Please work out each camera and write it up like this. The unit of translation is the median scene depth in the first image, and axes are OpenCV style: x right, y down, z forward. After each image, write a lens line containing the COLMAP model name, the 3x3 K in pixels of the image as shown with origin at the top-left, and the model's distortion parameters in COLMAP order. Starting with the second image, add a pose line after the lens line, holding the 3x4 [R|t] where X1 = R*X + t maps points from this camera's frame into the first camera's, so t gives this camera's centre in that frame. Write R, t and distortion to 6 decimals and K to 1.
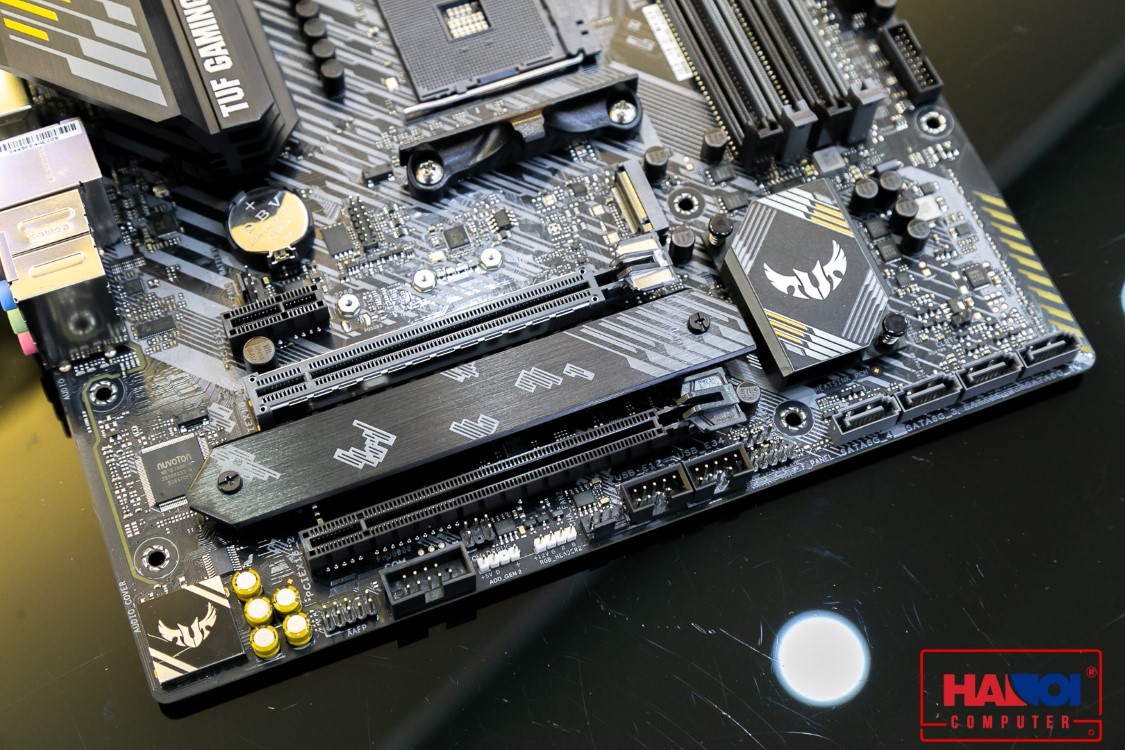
lens RADIAL K [[1818.6, 0, 562.5], [0, 1818.6, 375.0], [0, 0, 1]] dist [-0.002767, 0.081136]
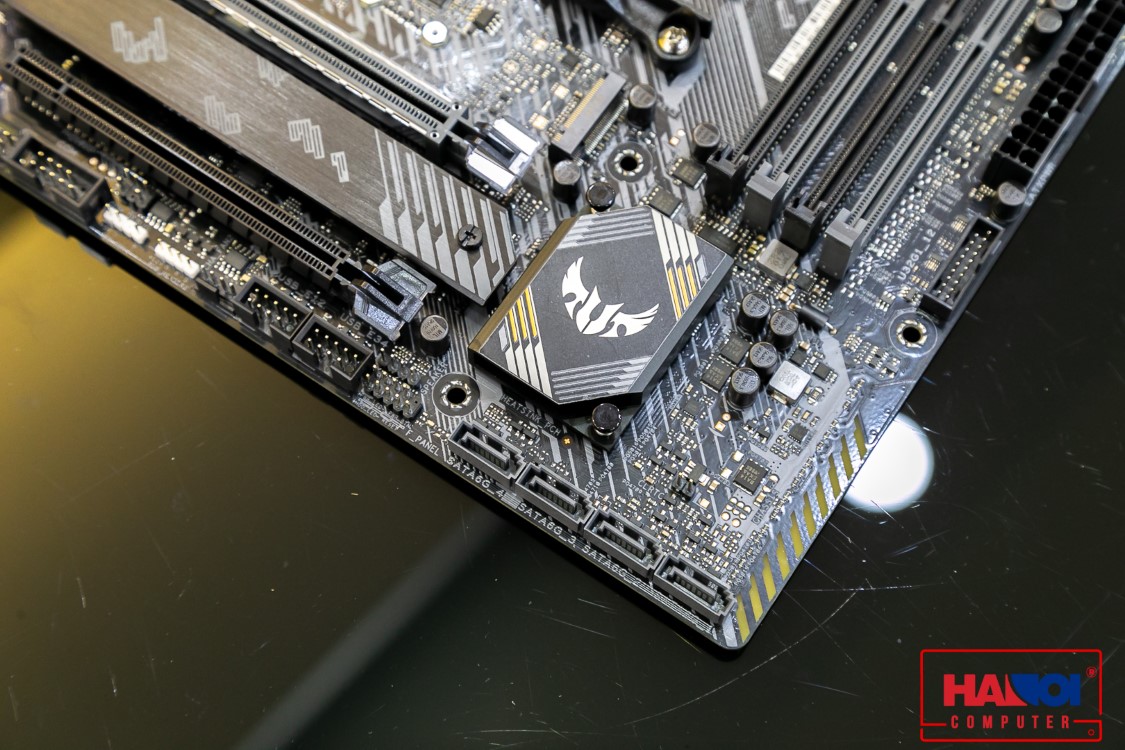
lens RADIAL K [[1949.0, 0, 562.5], [0, 1949.0, 375.0], [0, 0, 1]] dist [0.005419, -0.112142]
pose [[0.561097, 0.763191, -0.320482, 0.439401], [-0.736920, 0.636900, 0.226512, -0.225330], [0.376987, 0.109075, 0.919774, 0.171971]]
